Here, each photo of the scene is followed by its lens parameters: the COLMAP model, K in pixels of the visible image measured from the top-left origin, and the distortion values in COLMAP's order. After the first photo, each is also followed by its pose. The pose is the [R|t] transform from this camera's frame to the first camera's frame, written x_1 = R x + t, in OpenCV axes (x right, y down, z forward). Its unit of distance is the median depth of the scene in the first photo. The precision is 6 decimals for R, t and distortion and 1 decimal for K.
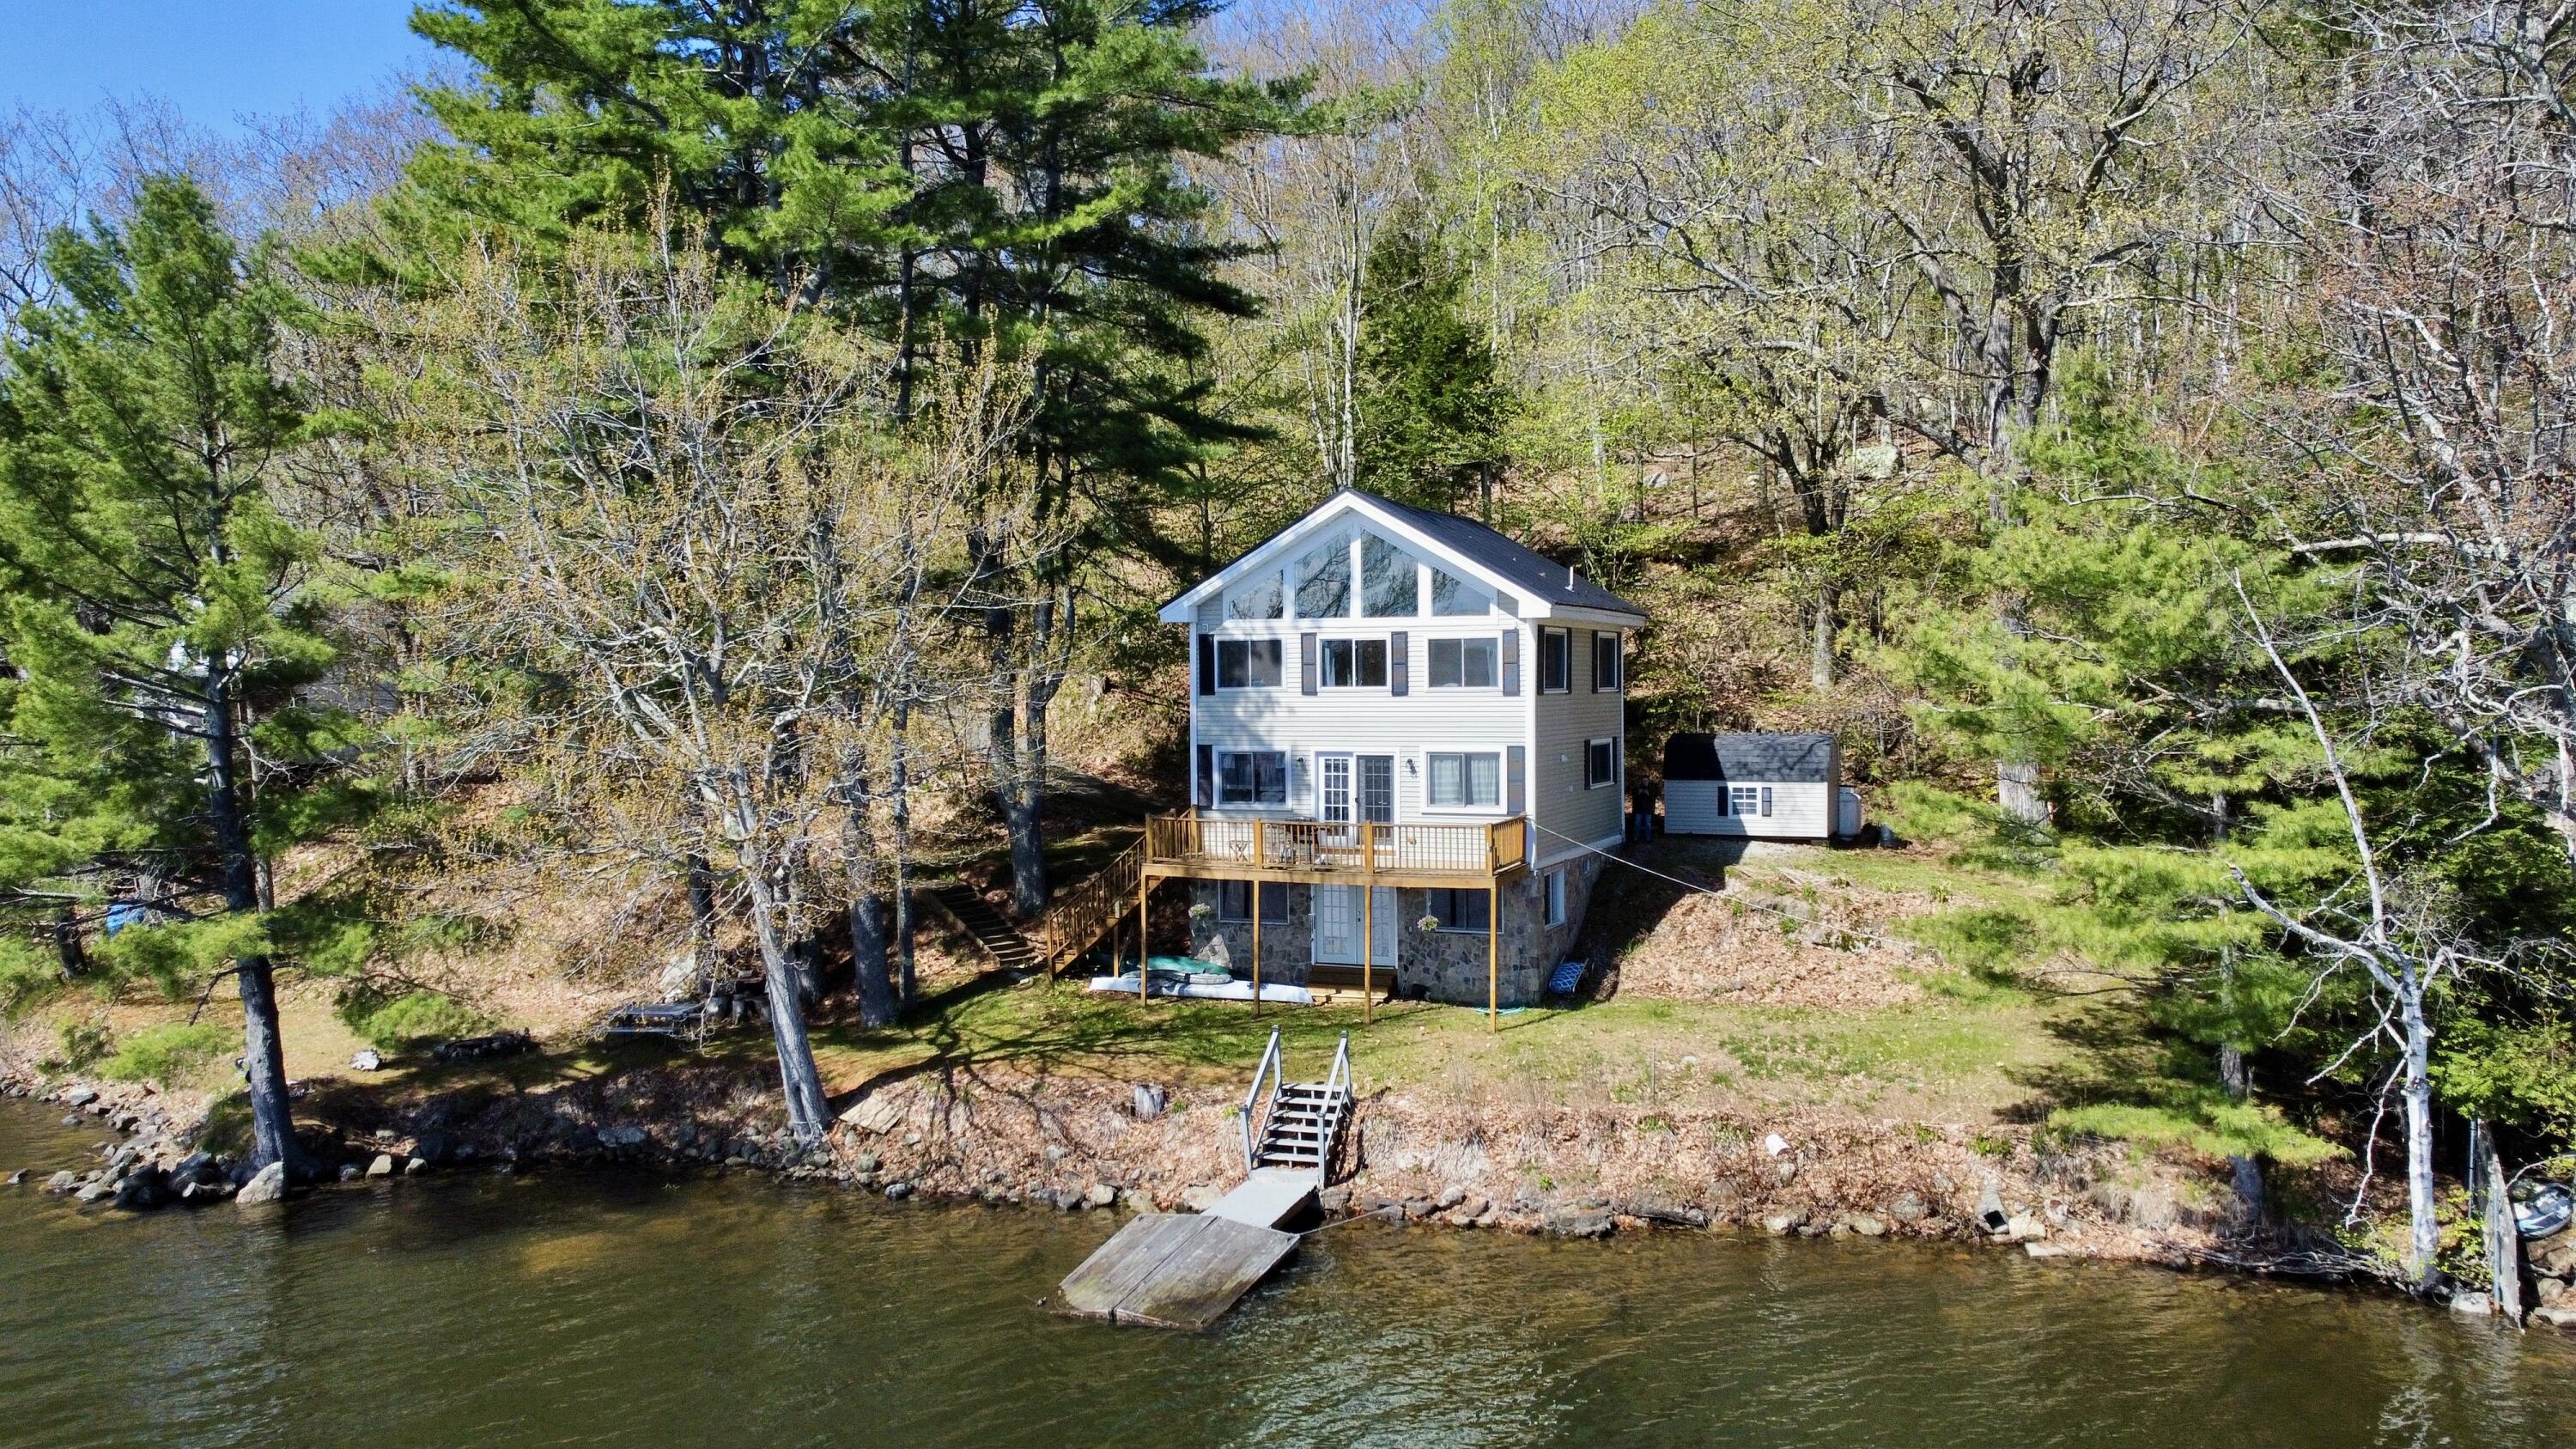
lens RADIAL K [[1941.5, 0, 1288.1], [0, 1941.5, 717.3], [0, 0, 1]] dist [0.003032, -0.008971]
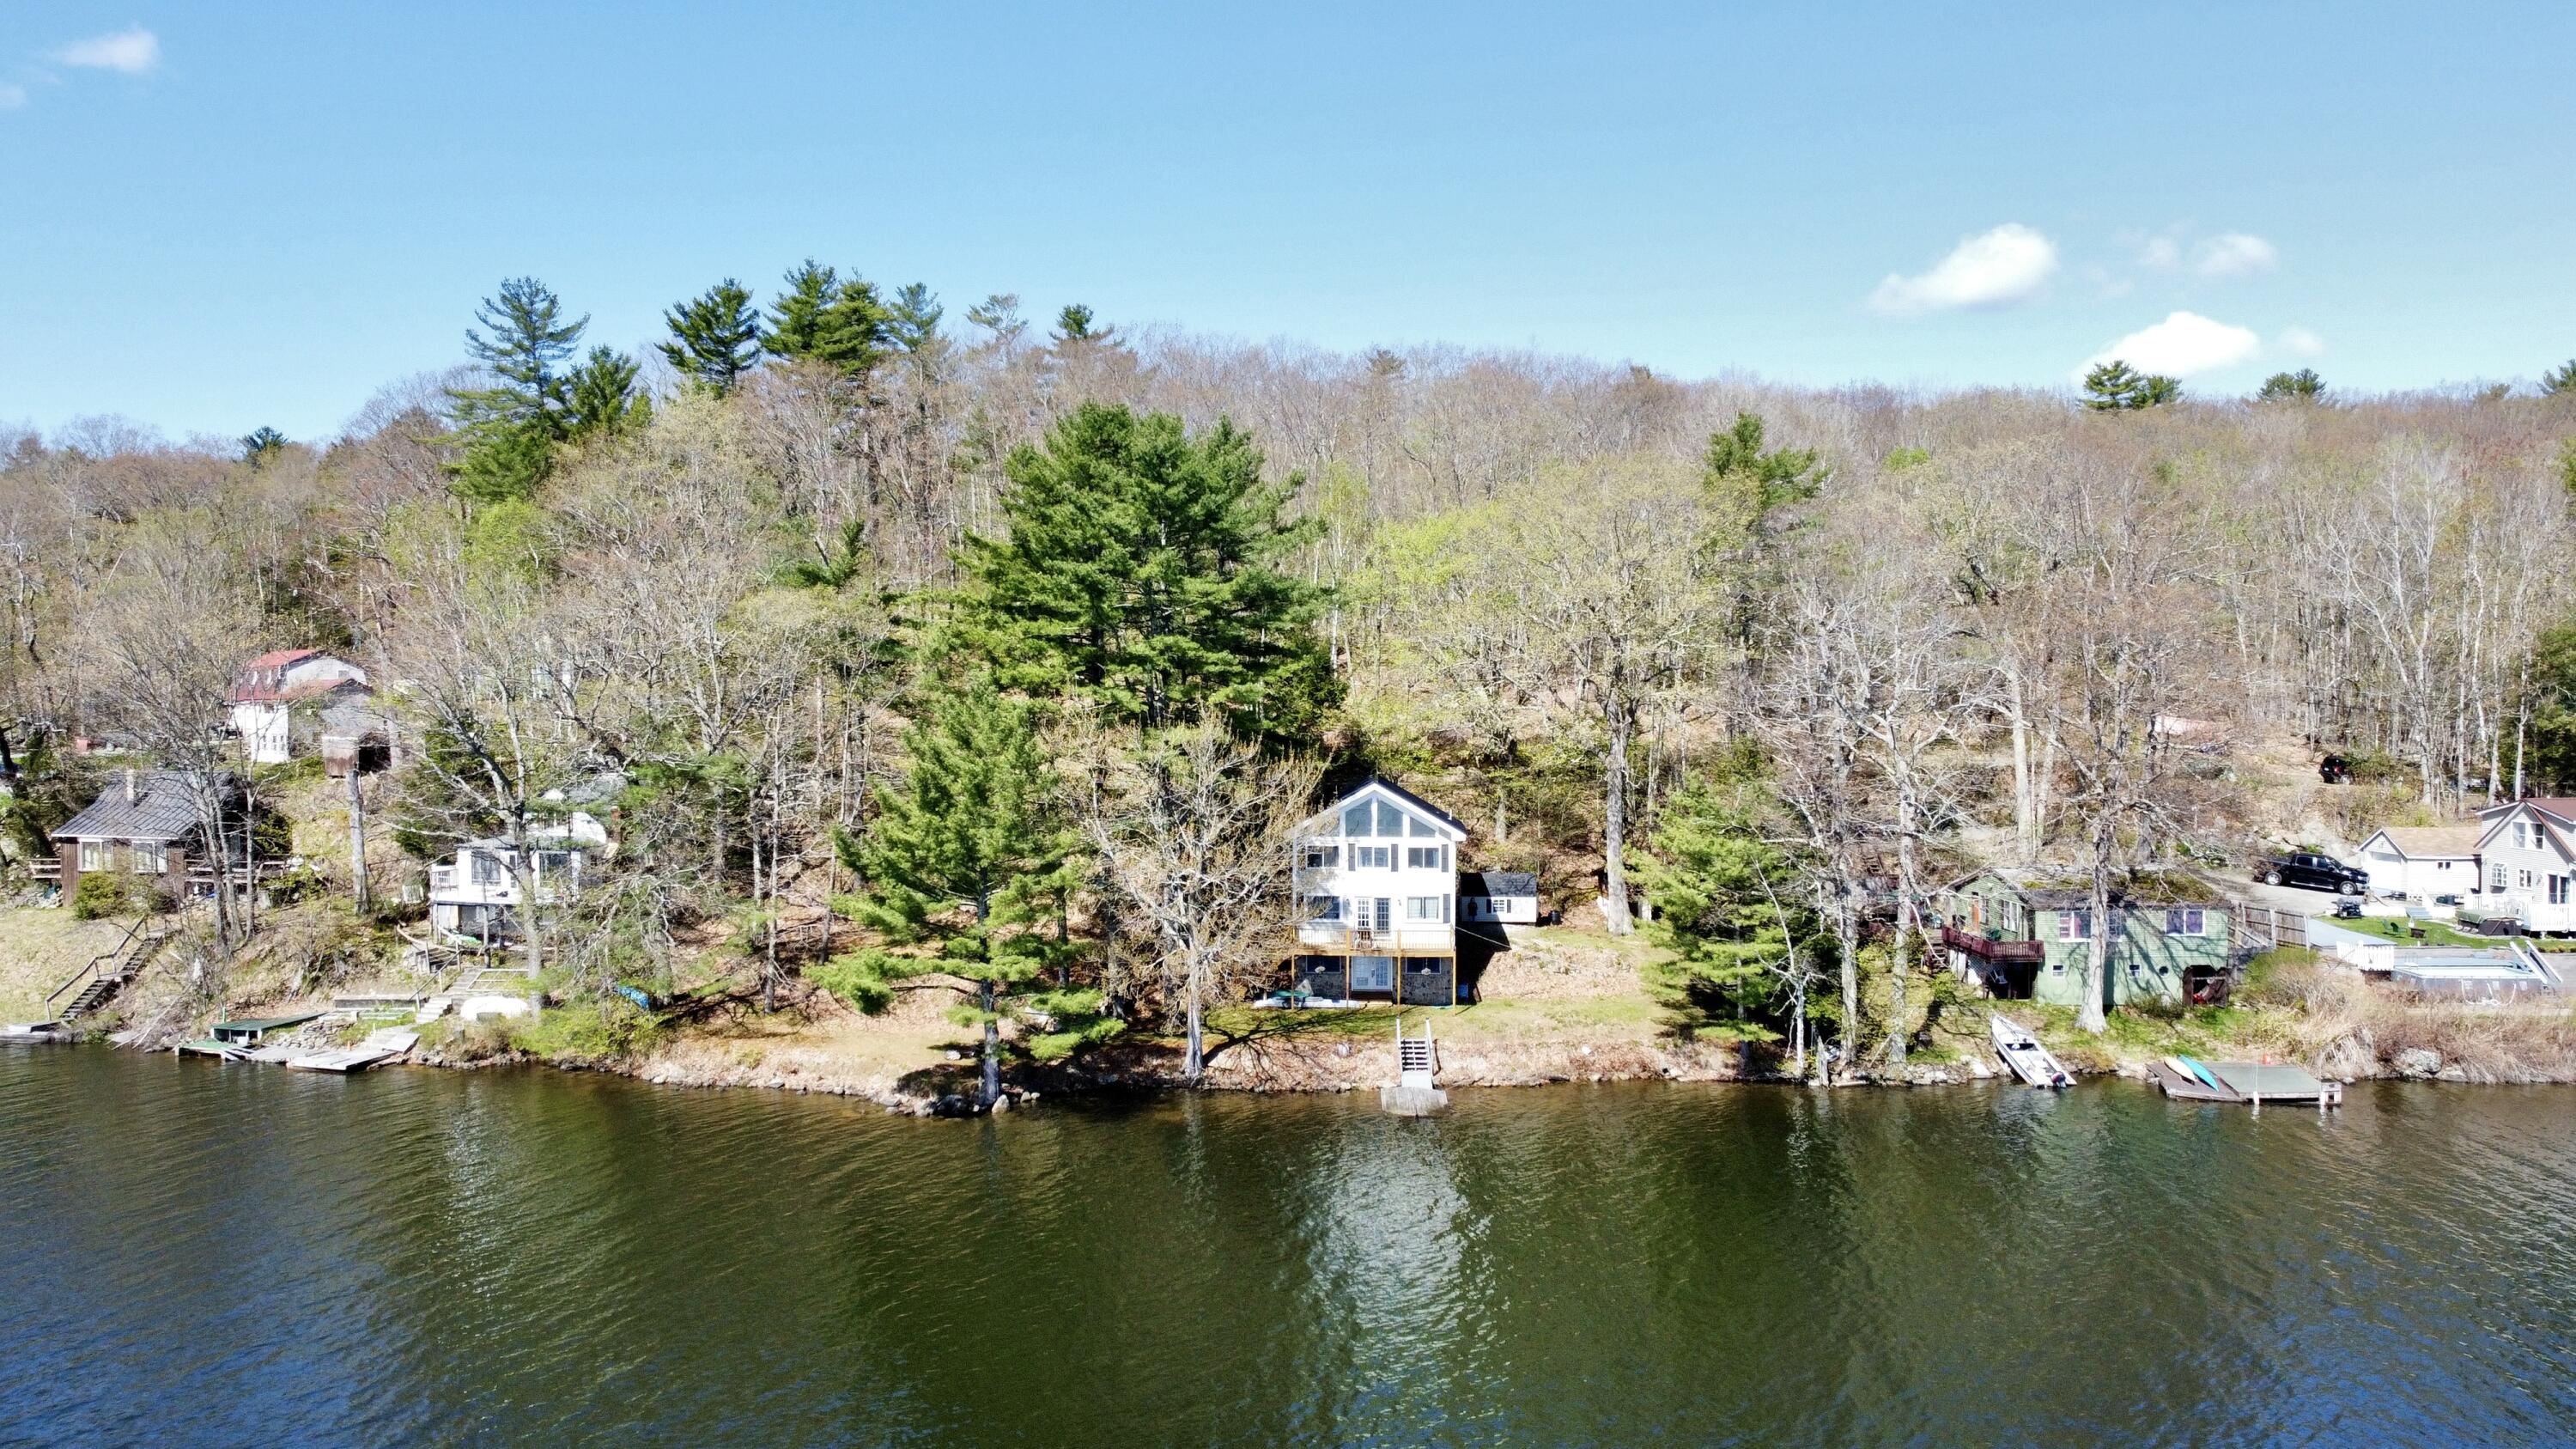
lens RADIAL K [[1941.5, 0, 1291.8], [0, 1941.5, 717.6], [0, 0, 1]] dist [0.003032, -0.008971]
pose [[0.940445, 0.002503, 0.339937, -0.901762], [-0.002264, 0.999997, -0.001100, -0.205009], [-0.339938, 0.000265, 0.940448, -1.200954]]
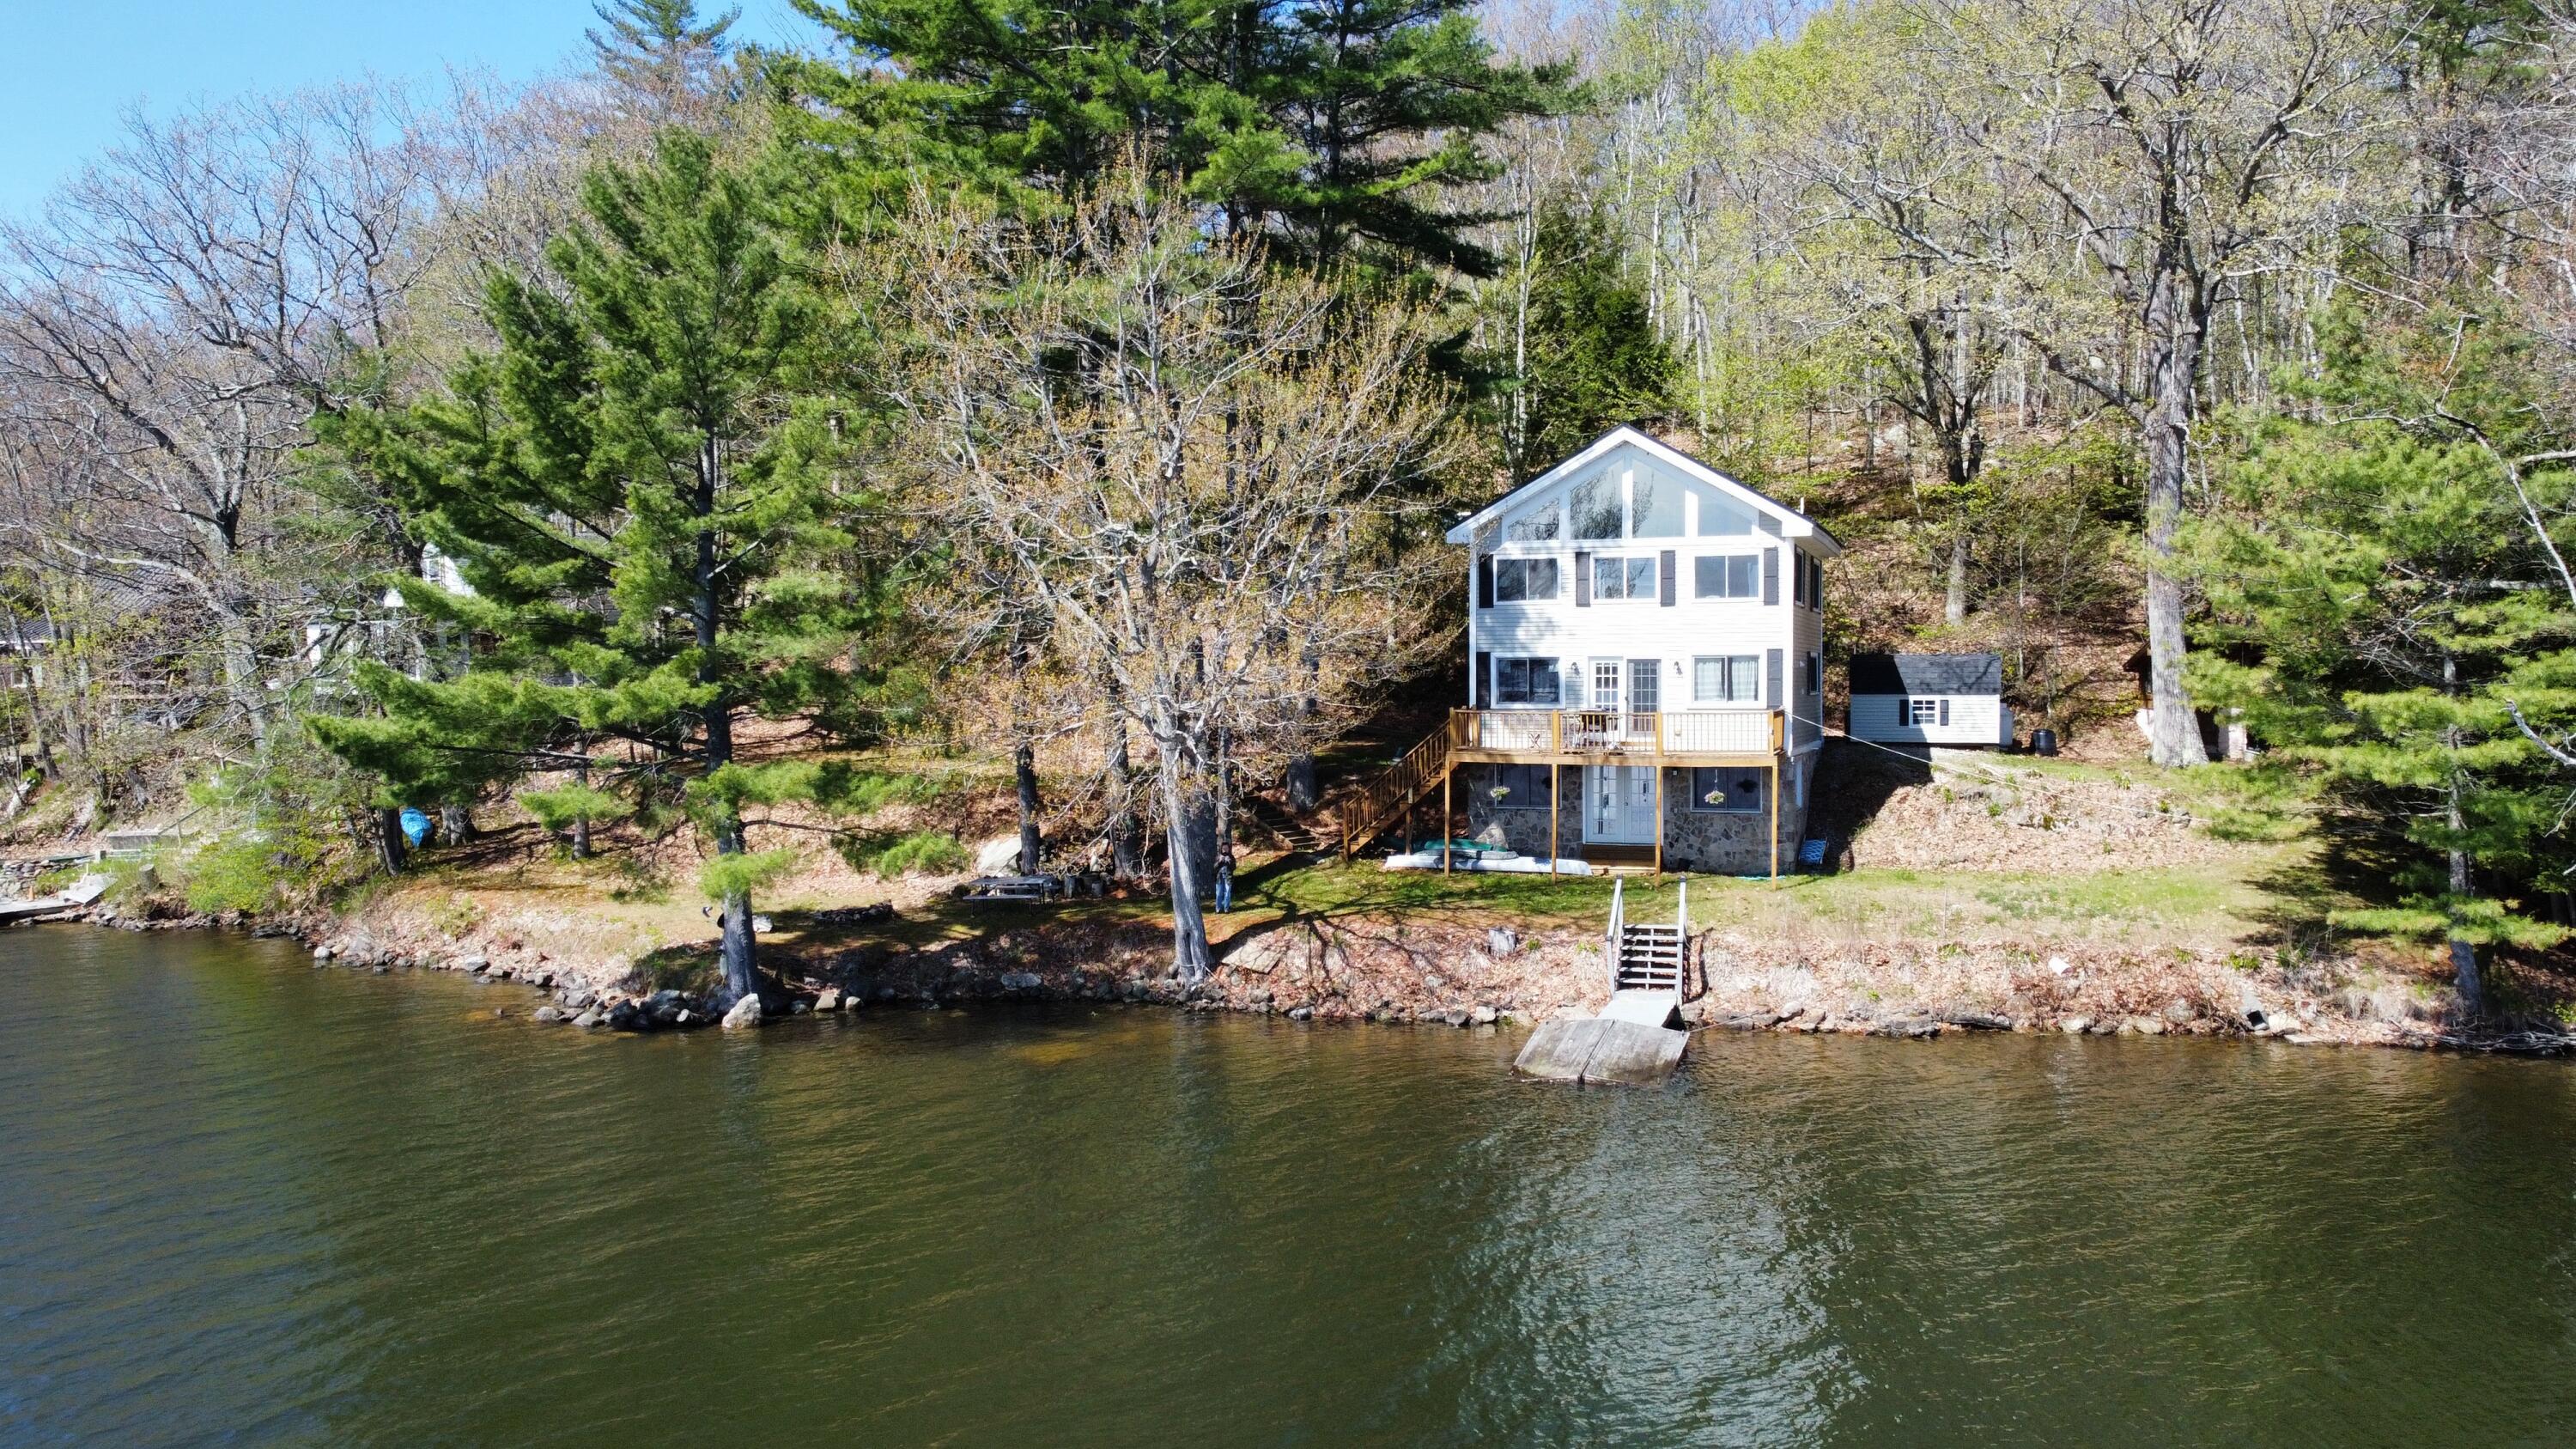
lens RADIAL K [[1941.5, 0, 1293.2], [0, 1941.5, 720.8], [0, 0, 1]] dist [0.003032, -0.008971]
pose [[0.998823, 0.002715, 0.048423, -0.235073], [-0.002816, 0.999994, 0.002018, 0.058943], [-0.048417, -0.002152, 0.998825, -0.141195]]
